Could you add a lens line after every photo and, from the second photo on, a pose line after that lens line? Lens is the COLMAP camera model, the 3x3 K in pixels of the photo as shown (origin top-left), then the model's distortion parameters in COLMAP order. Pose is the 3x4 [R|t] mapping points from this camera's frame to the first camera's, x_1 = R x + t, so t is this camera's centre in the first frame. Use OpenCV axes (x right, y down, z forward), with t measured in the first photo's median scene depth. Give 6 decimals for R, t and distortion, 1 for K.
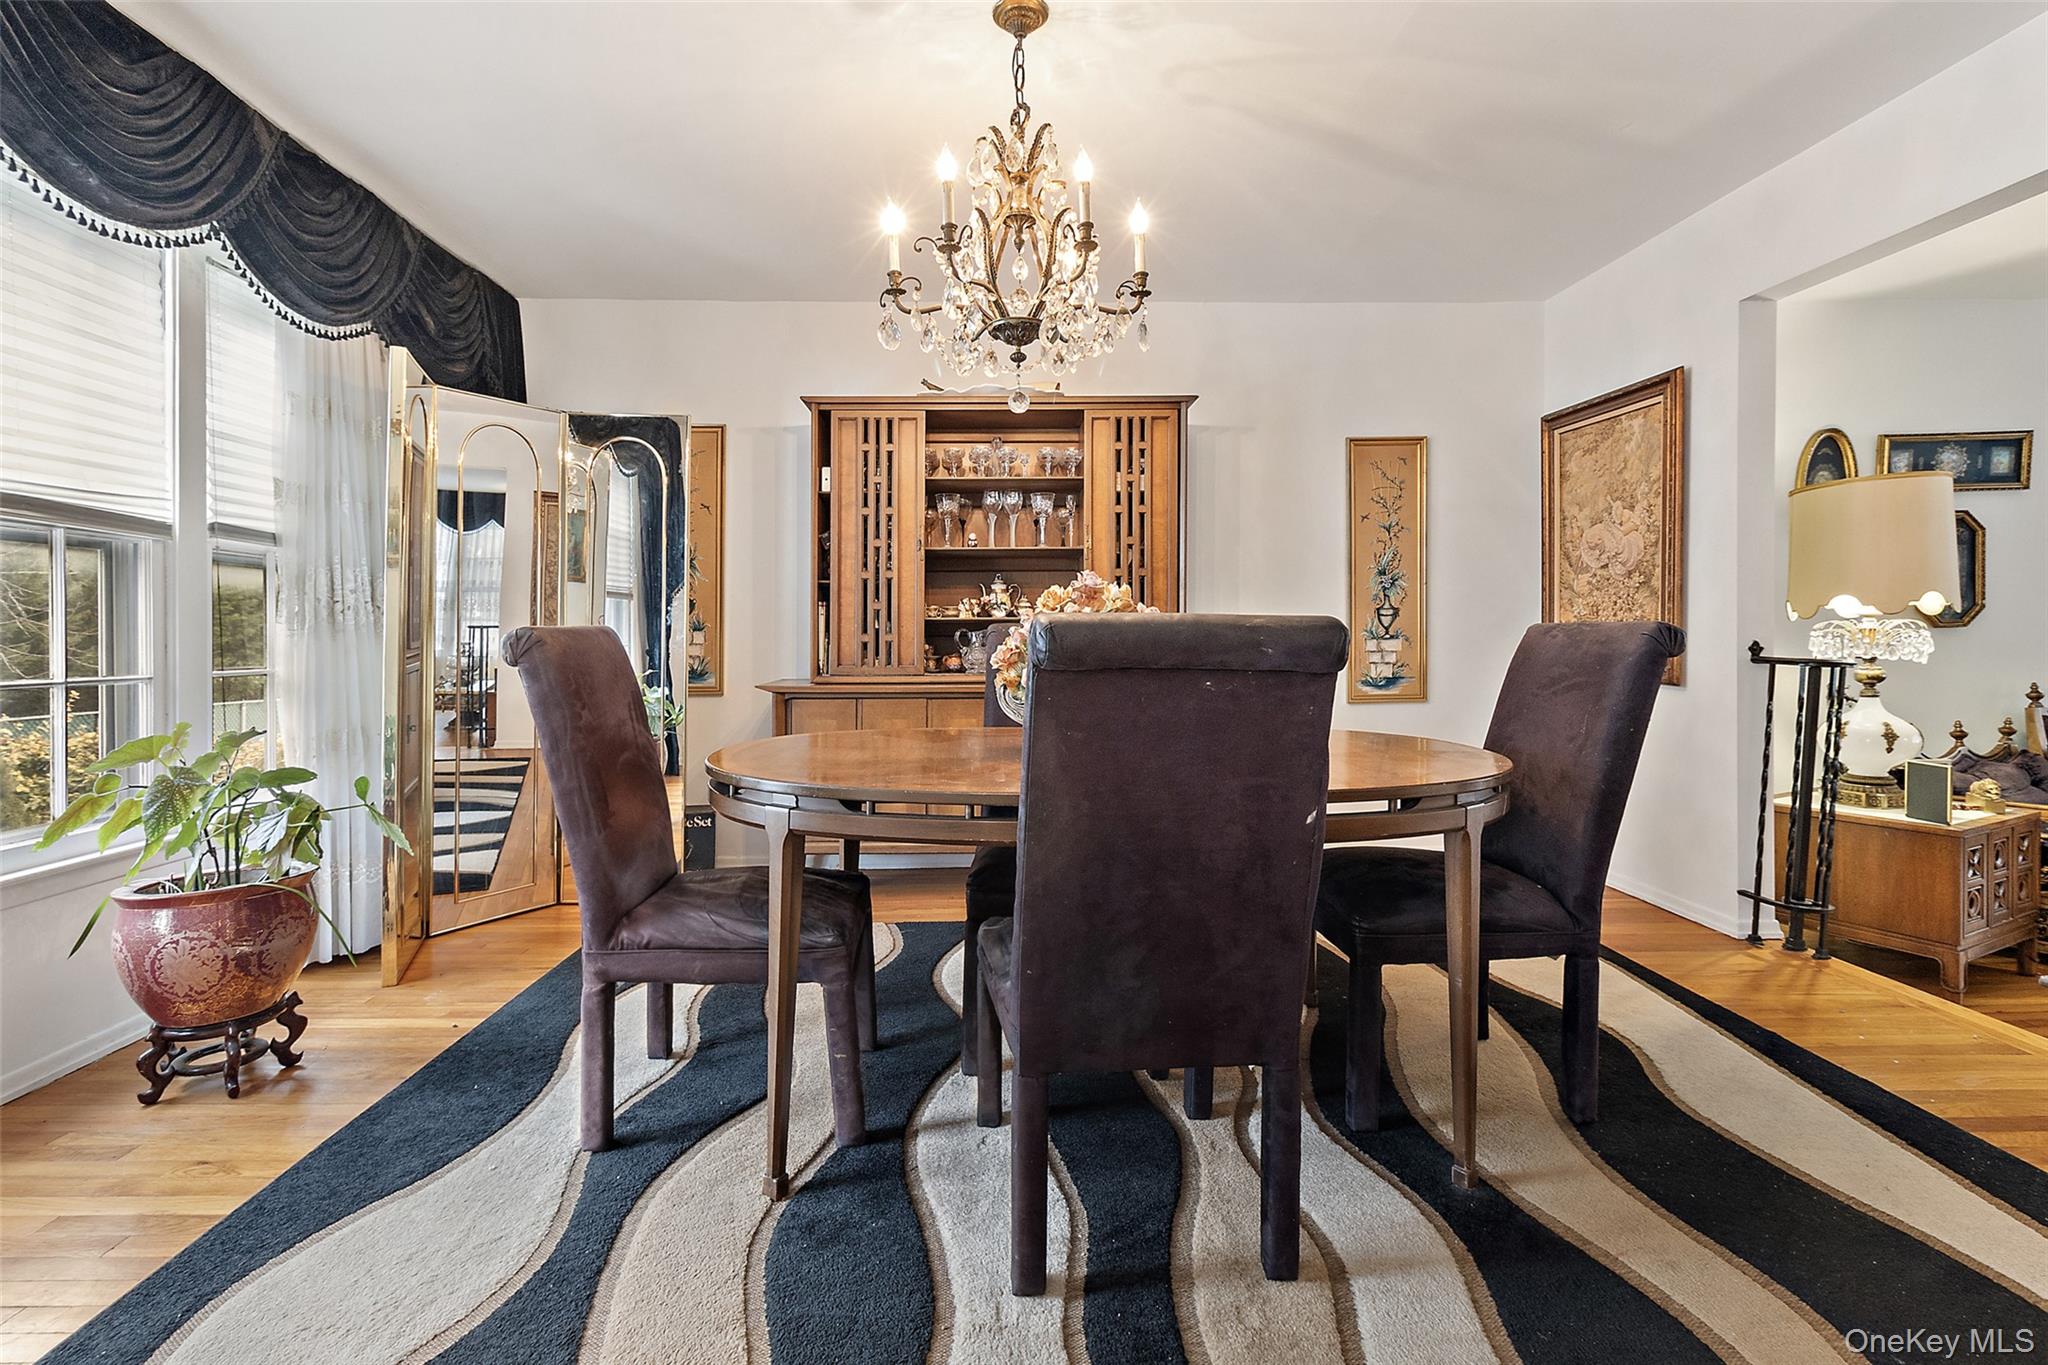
lens RADIAL K [[958.5, 0, 988.6], [0, 958.5, 633.3], [0, 0, 1]] dist [0.009038, 0.000247]
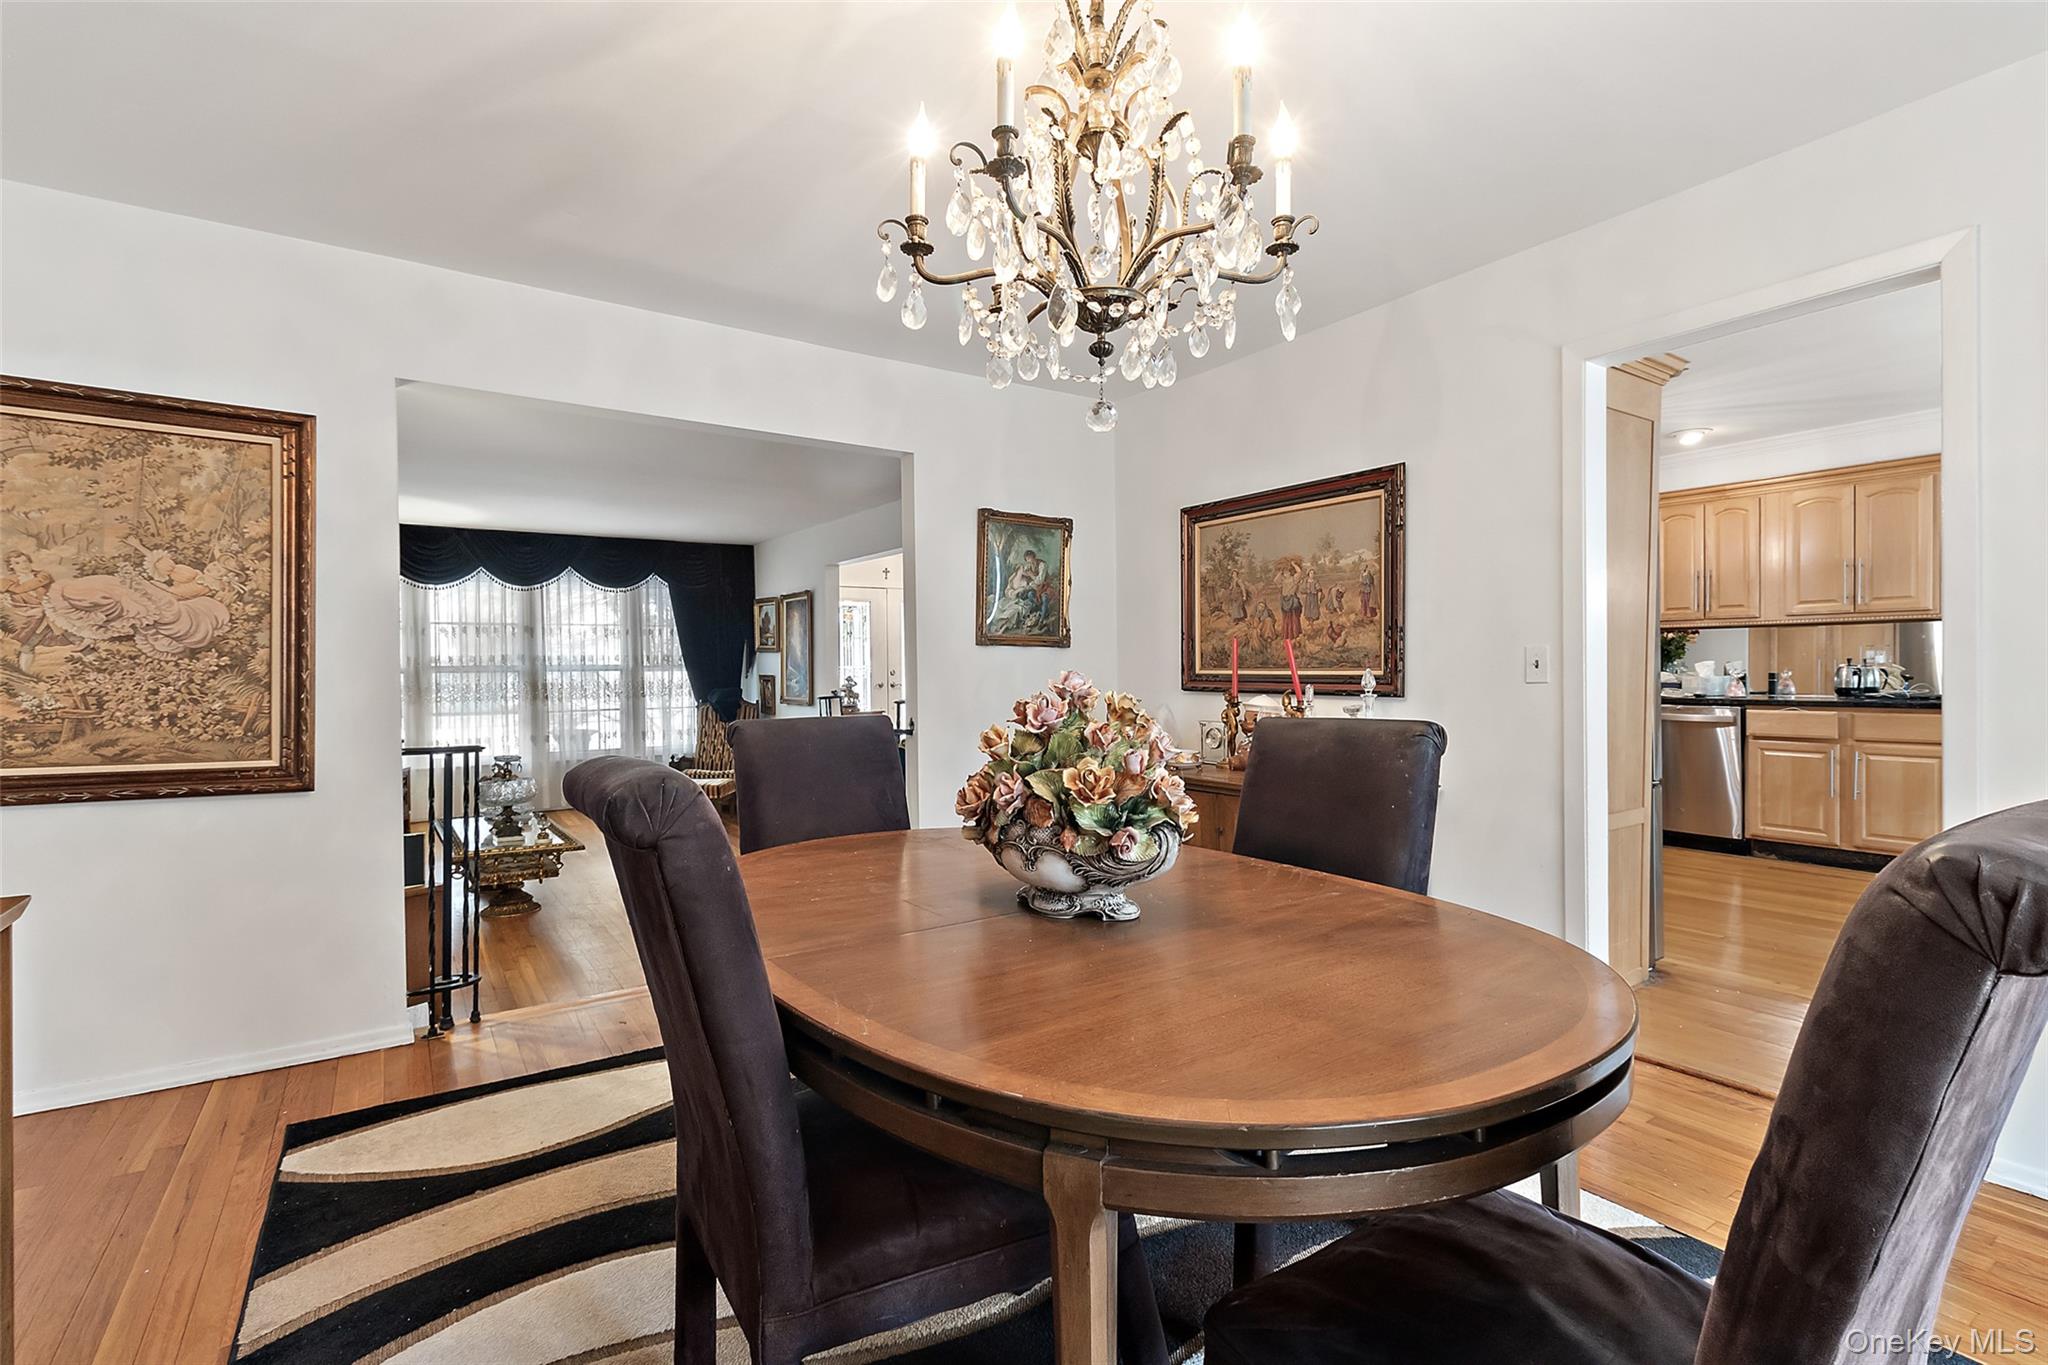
lens RADIAL K [[955.4, 0, 1028.9], [0, 955.4, 670.2], [0, 0, 1]] dist [0.013912, 0.000230]
pose [[-0.546090, 0.010863, 0.837656, -0.299535], [0.009989, 0.999929, -0.006455, -0.035345], [-0.837667, 0.004843, -0.546160, 0.828132]]
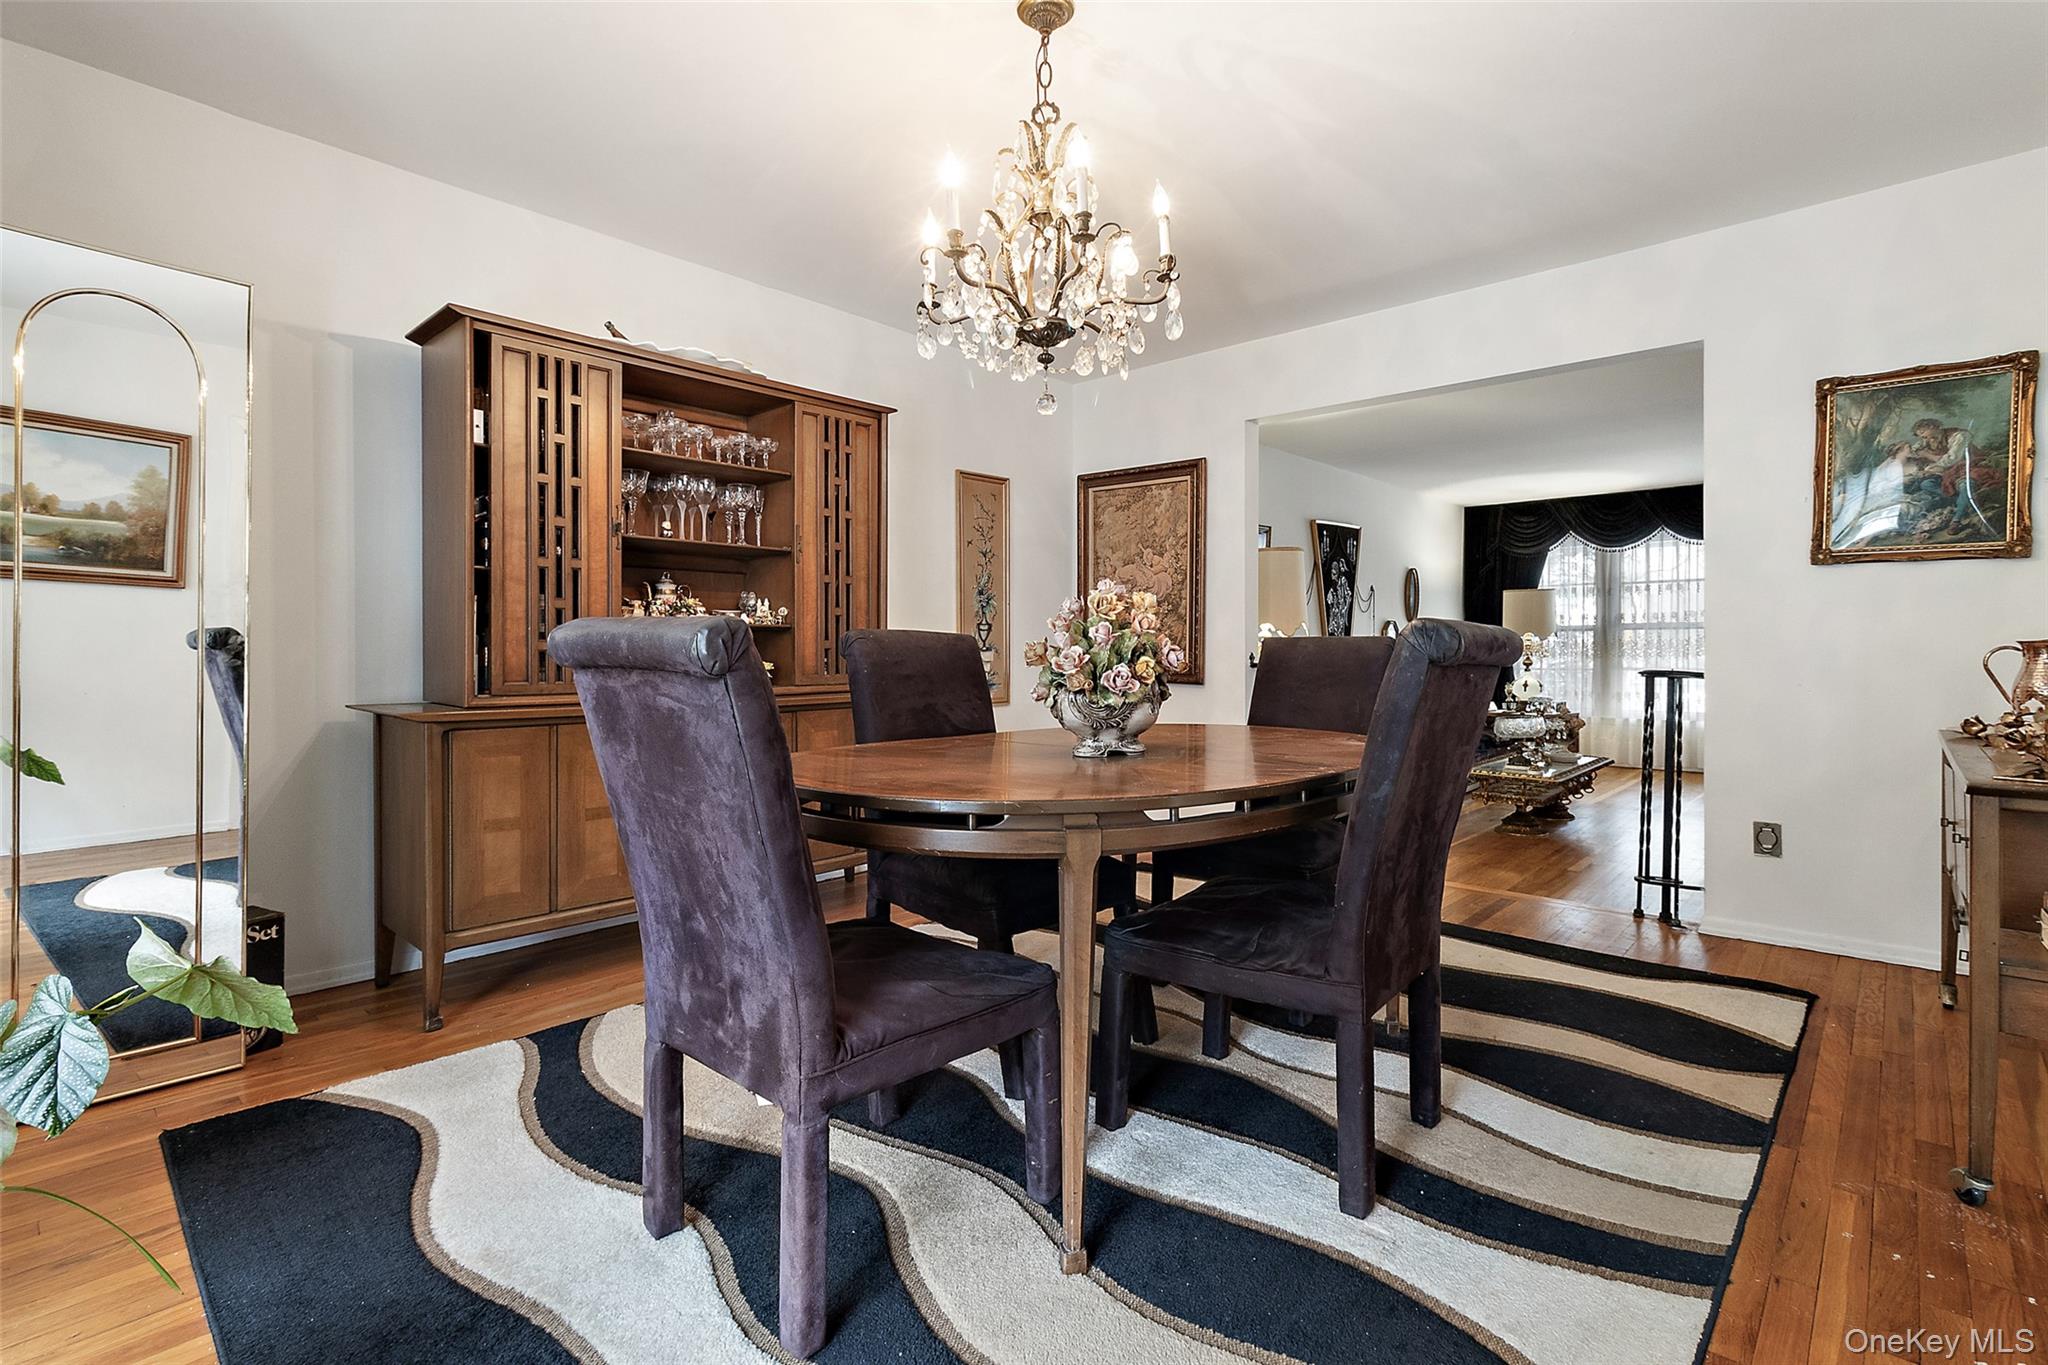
lens RADIAL K [[948.5, 0, 1034.9], [0, 948.5, 657.9], [0, 0, 1]] dist [0.001949, -0.000267]
pose [[0.684413, -0.000298, 0.729095, -0.409496], [-0.005290, 0.999972, 0.005374, 0.008816], [-0.729076, -0.007535, 0.684392, 0.202425]]
